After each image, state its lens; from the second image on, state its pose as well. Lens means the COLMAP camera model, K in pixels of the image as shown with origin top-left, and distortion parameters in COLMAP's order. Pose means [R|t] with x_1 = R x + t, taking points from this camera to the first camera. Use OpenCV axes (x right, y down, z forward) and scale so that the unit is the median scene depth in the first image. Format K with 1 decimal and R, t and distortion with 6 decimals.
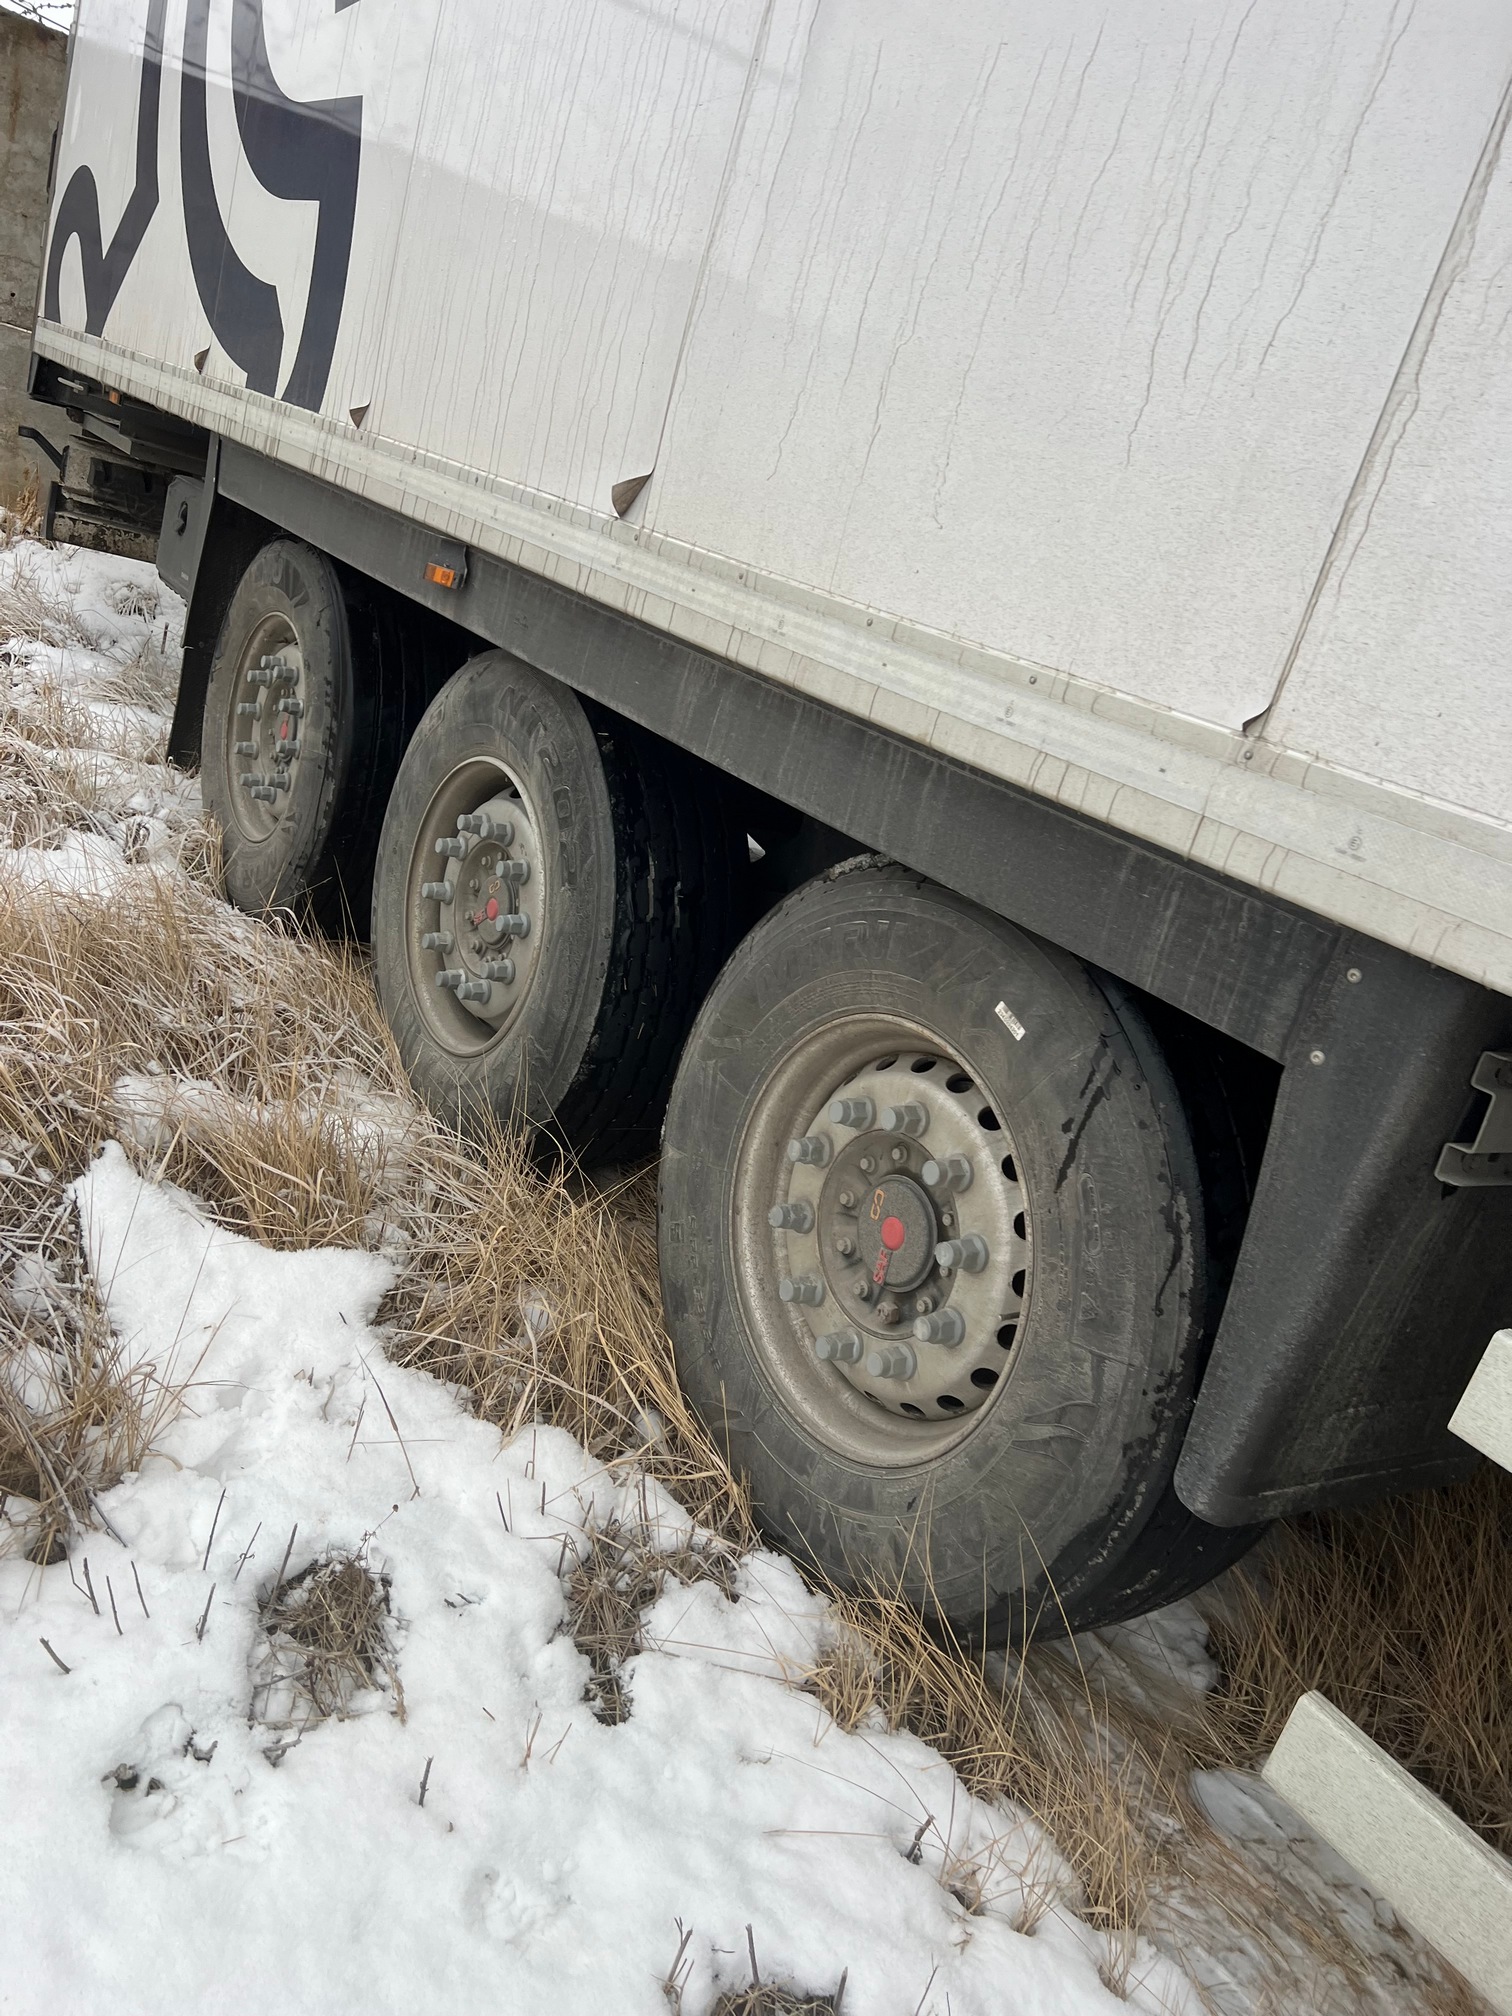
lens RADIAL K [[1531.0, 0, 756.0], [0, 1531.0, 1008.0], [0, 0, 1]] dist [0.051656, -0.055118]
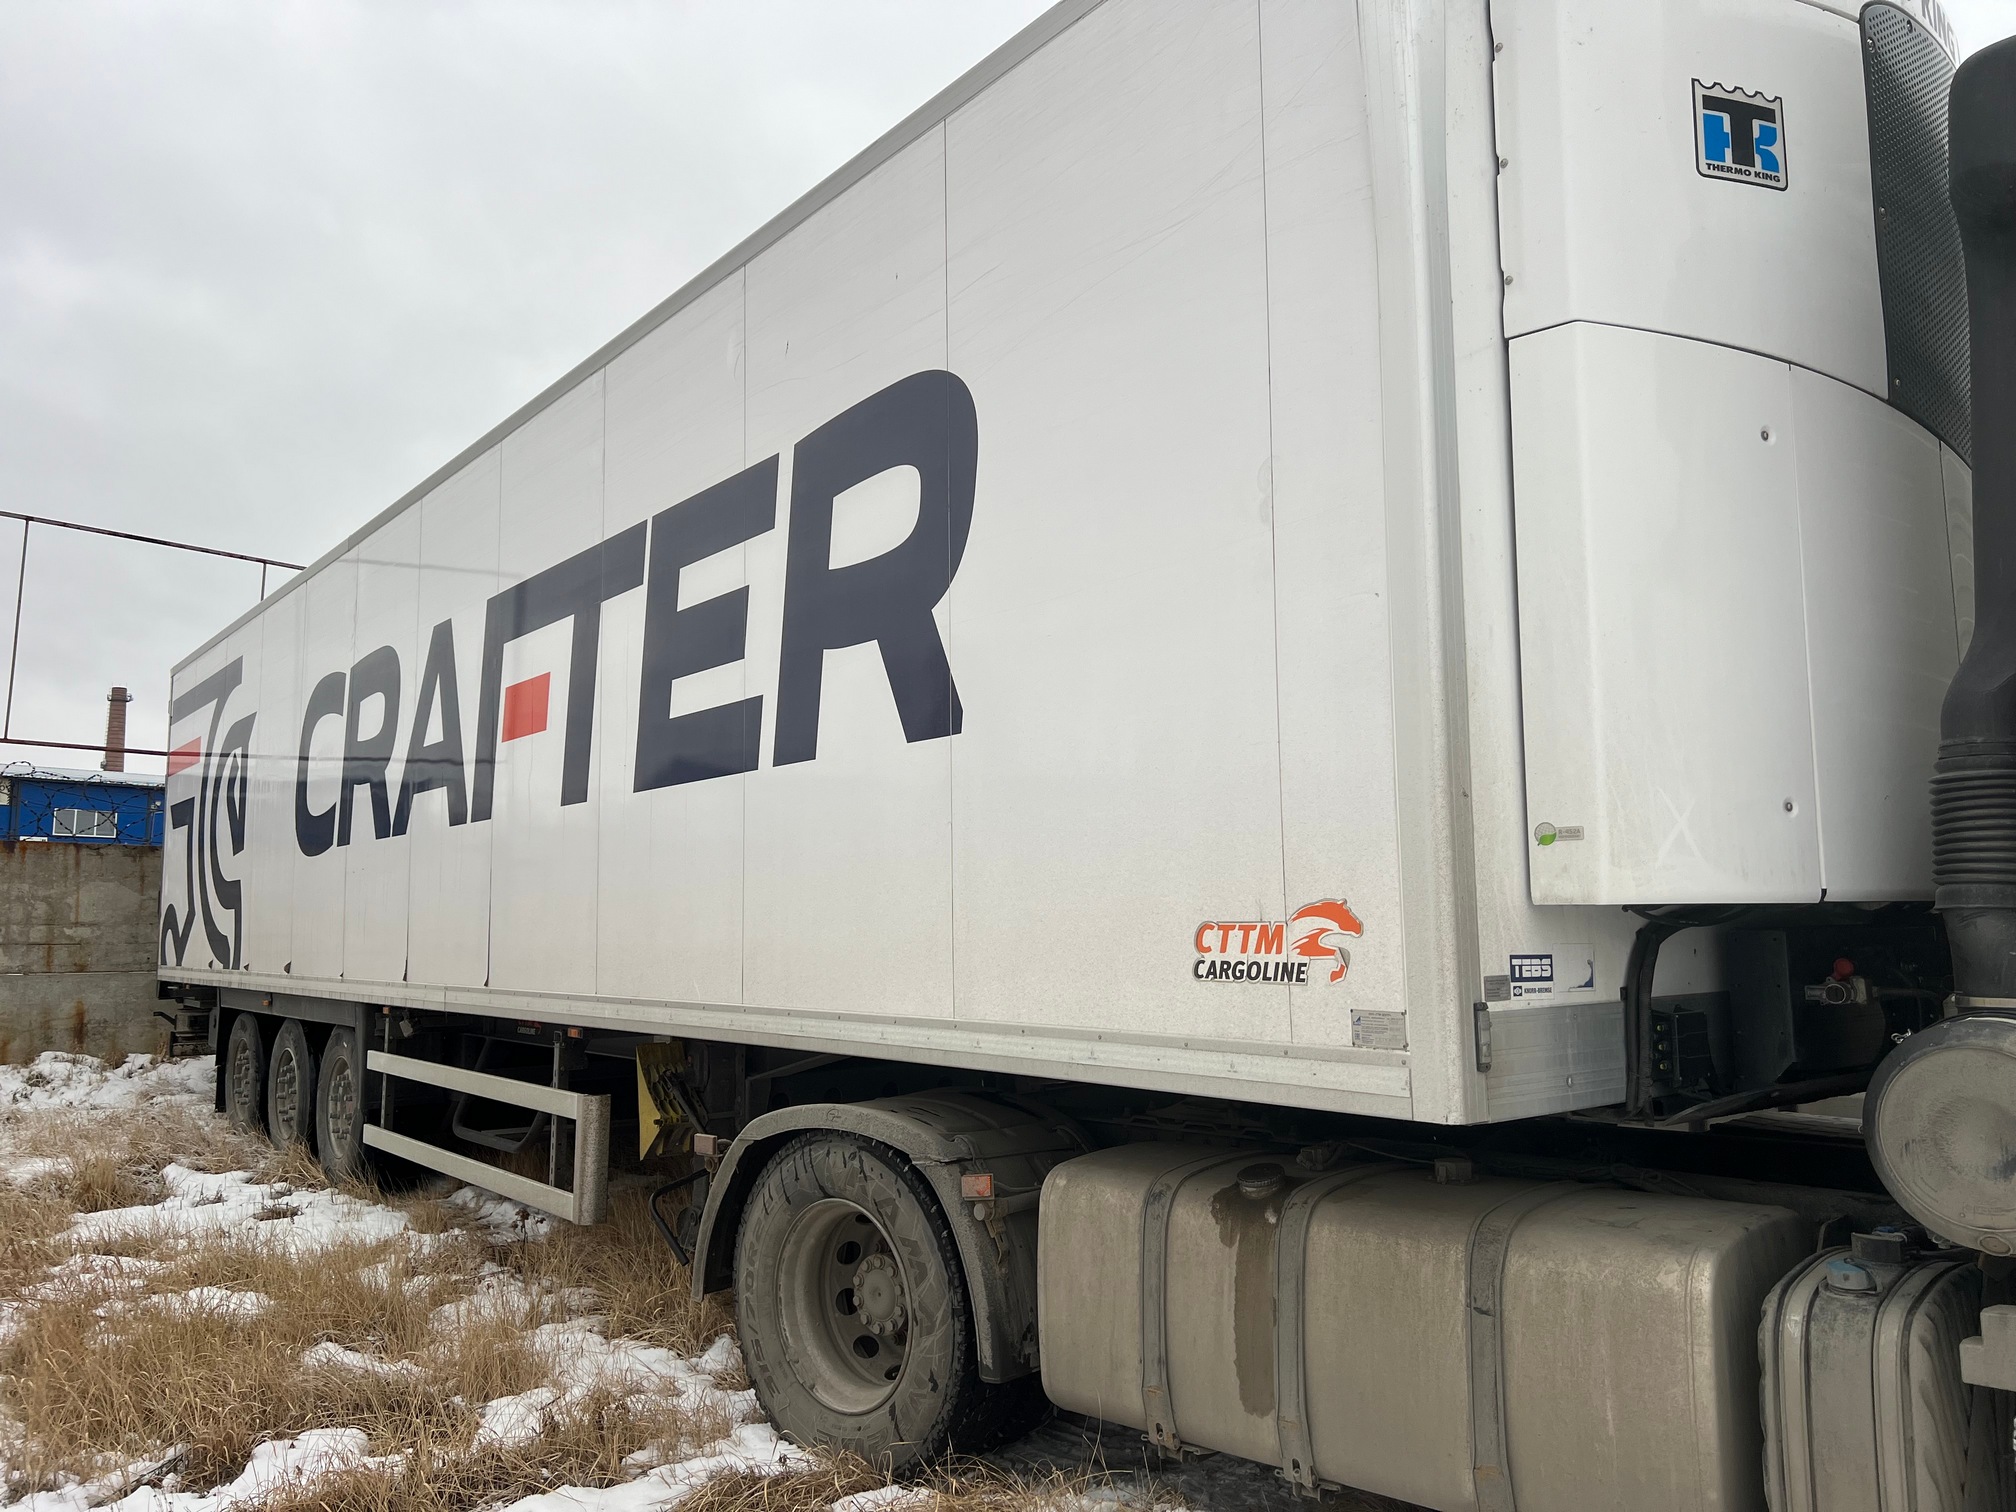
lens RADIAL K [[1531.0, 0, 1008.0], [0, 1531.0, 756.0], [0, 0, 1]] dist [0.051656, -0.055118]
pose [[0.956704, -0.276941, 0.089562, 0.725374], [0.289682, 0.876028, -0.385563, 0.620573], [0.028320, 0.394814, 0.918324, -1.392931]]
